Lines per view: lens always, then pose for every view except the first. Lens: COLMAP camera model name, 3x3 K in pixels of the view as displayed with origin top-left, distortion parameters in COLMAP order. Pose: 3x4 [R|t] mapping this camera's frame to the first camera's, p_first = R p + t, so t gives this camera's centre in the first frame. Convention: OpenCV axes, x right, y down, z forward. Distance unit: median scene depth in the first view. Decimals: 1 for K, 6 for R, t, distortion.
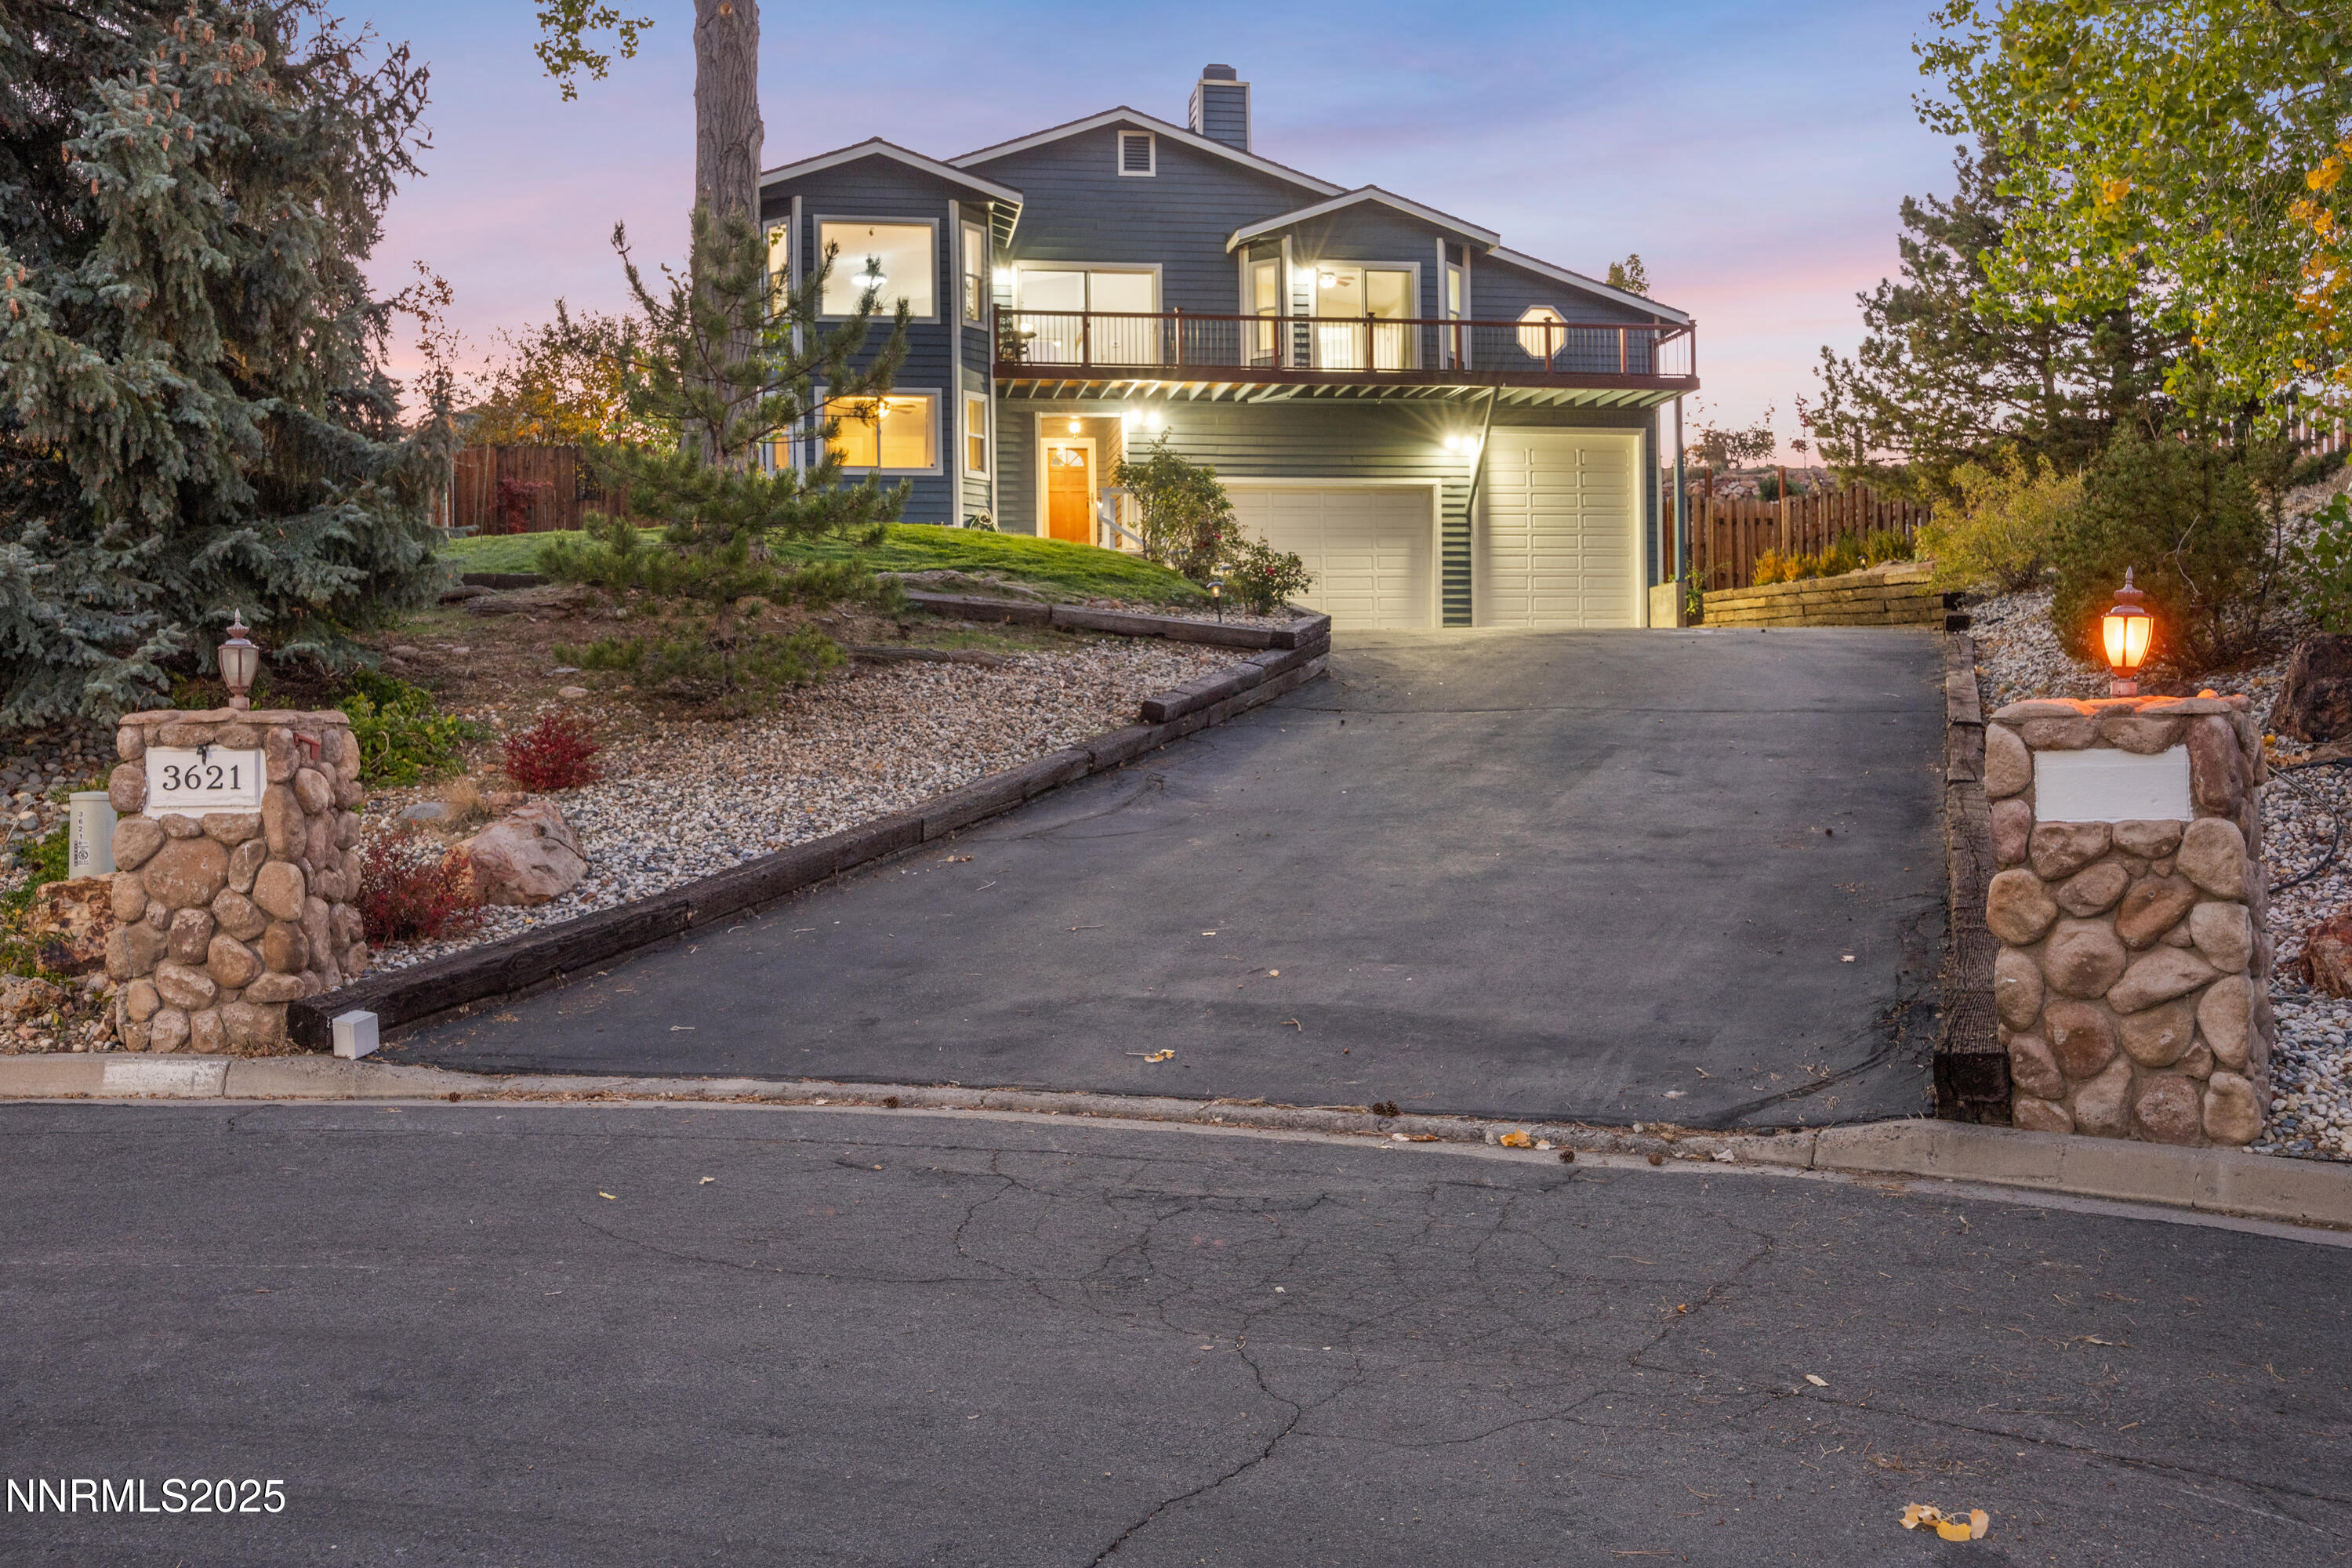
lens RADIAL K [[1984.5, 0, 1176.0], [0, 1984.5, 784.0], [0, 0, 1]] dist [-0.001619, 0.001668]
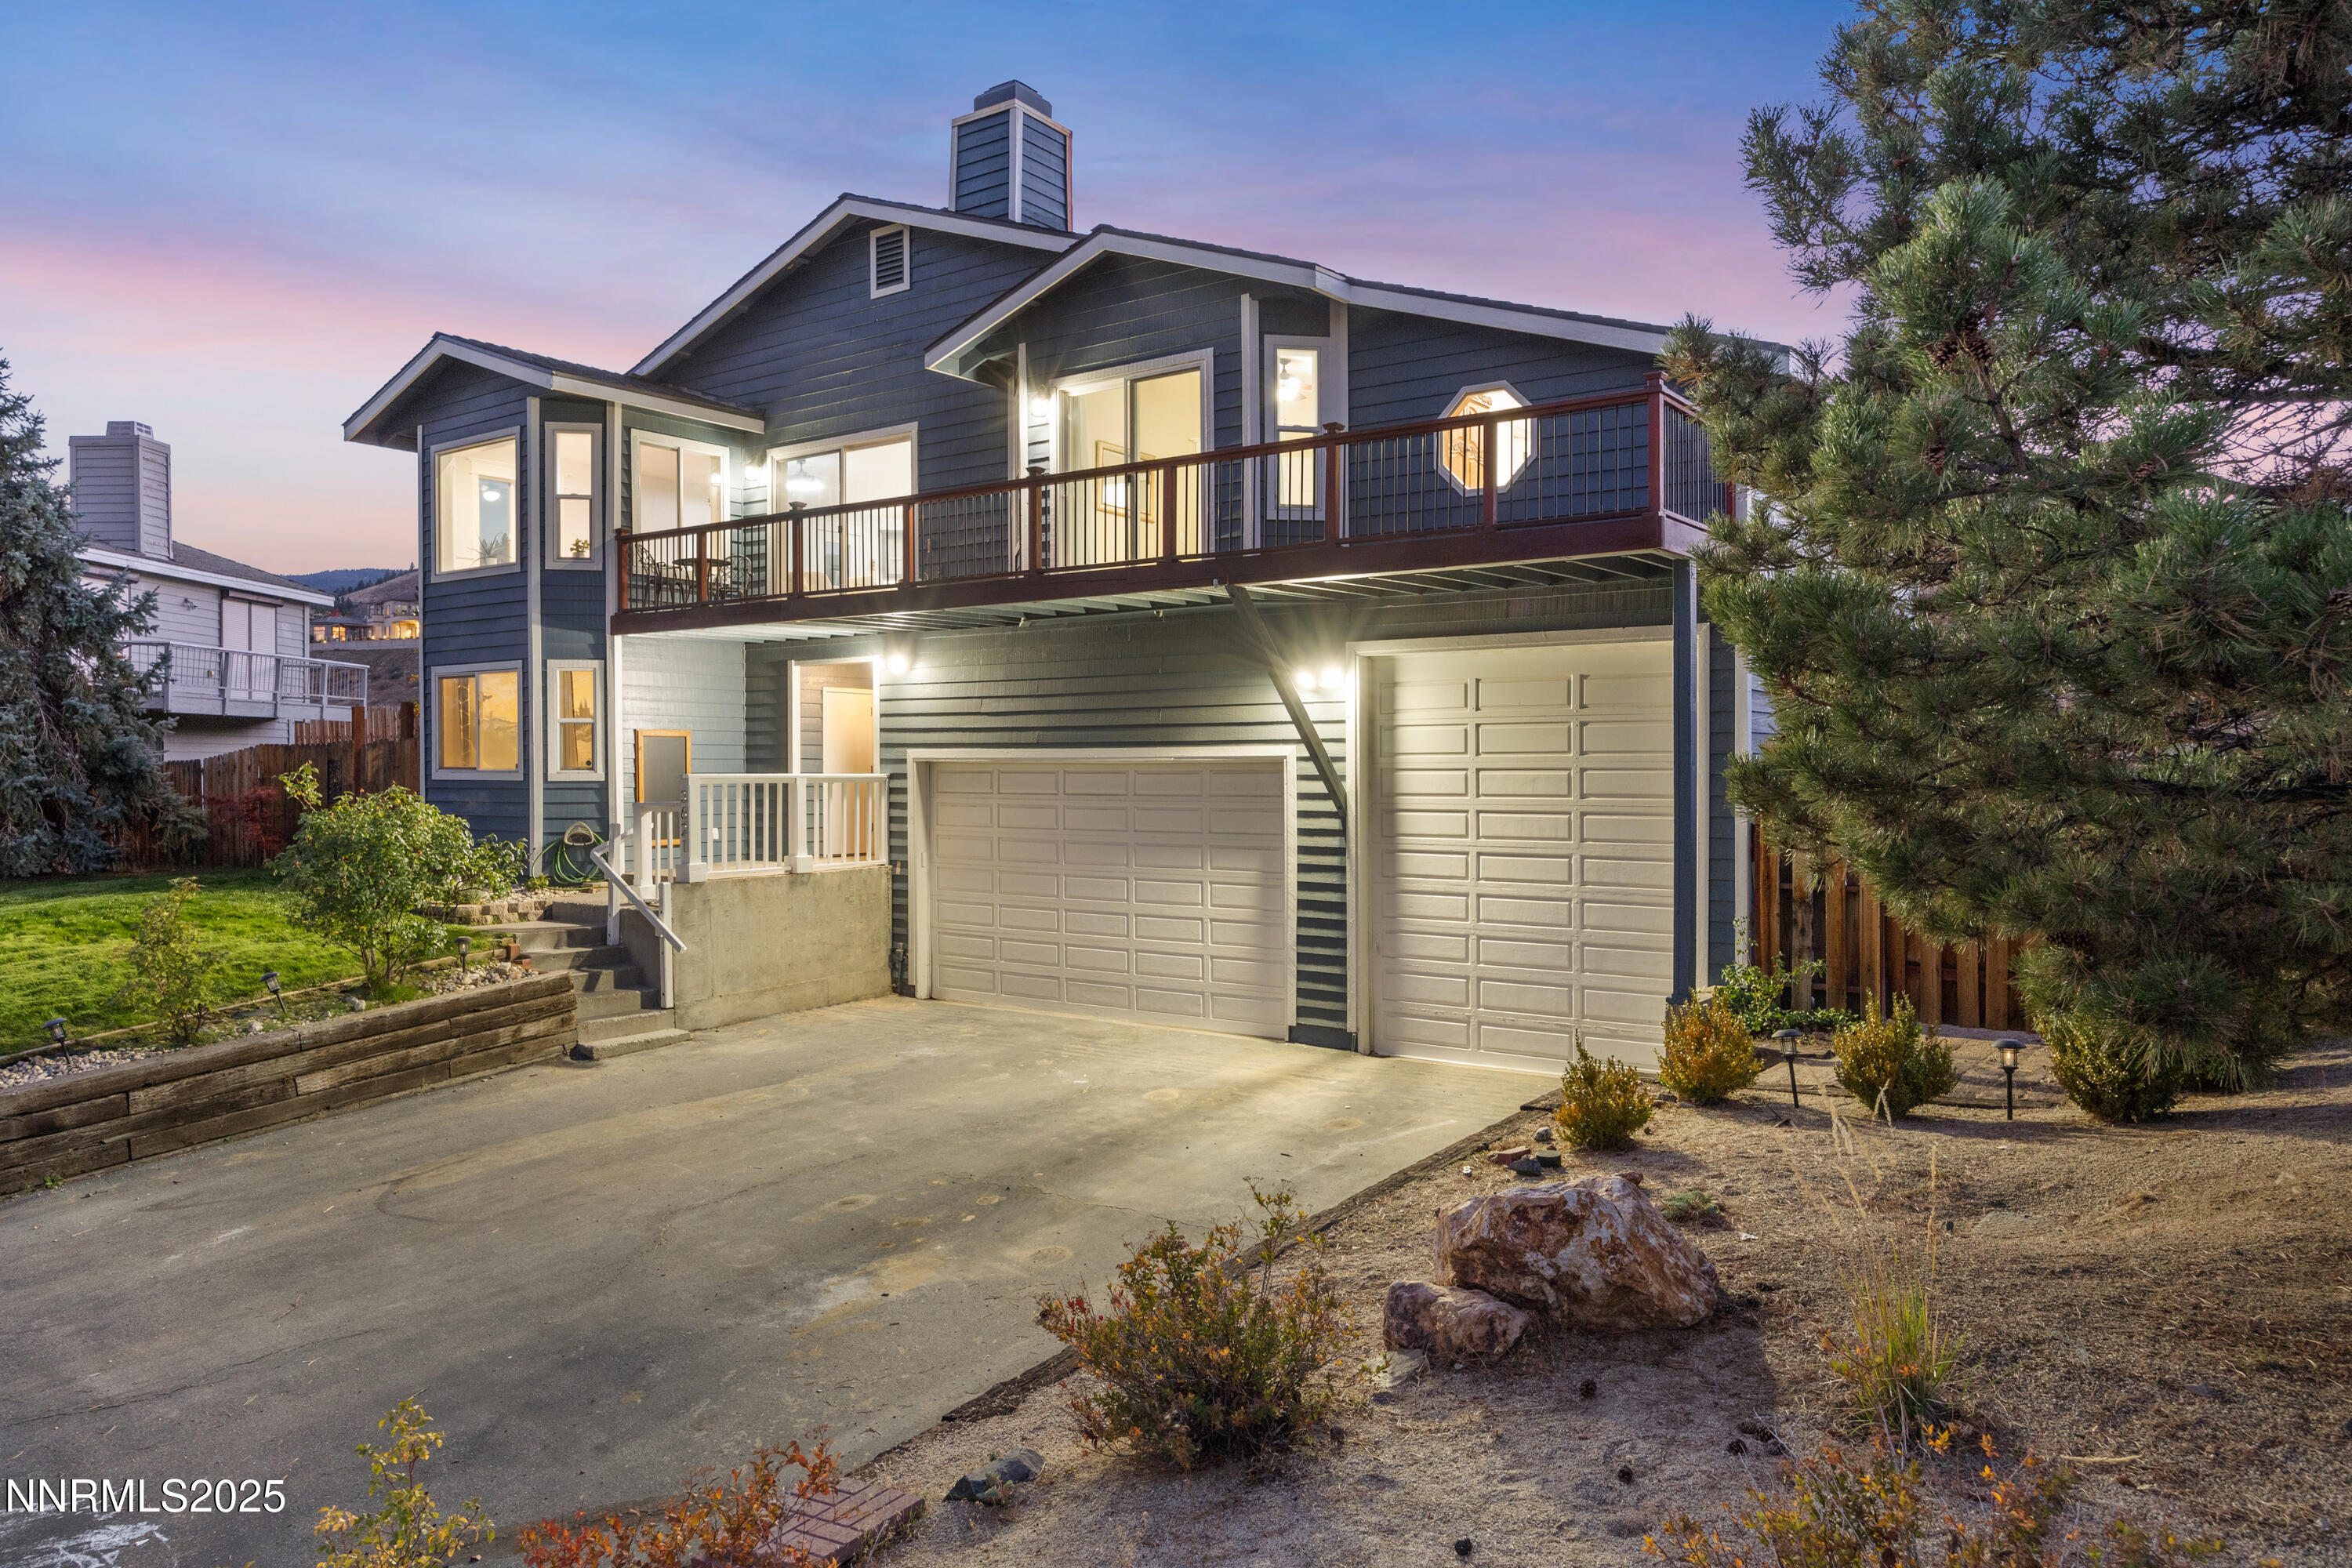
lens RADIAL K [[1625.2, 0, 1176.0], [0, 1625.2, 784.0], [0, 0, 1]] dist [0.002439, 0.000947]
pose [[0.687400, 0.022519, -0.725930, 0.435395], [-0.026329, 0.999635, 0.006079, -0.148417], [0.725802, 0.014934, 0.687741, 0.693776]]
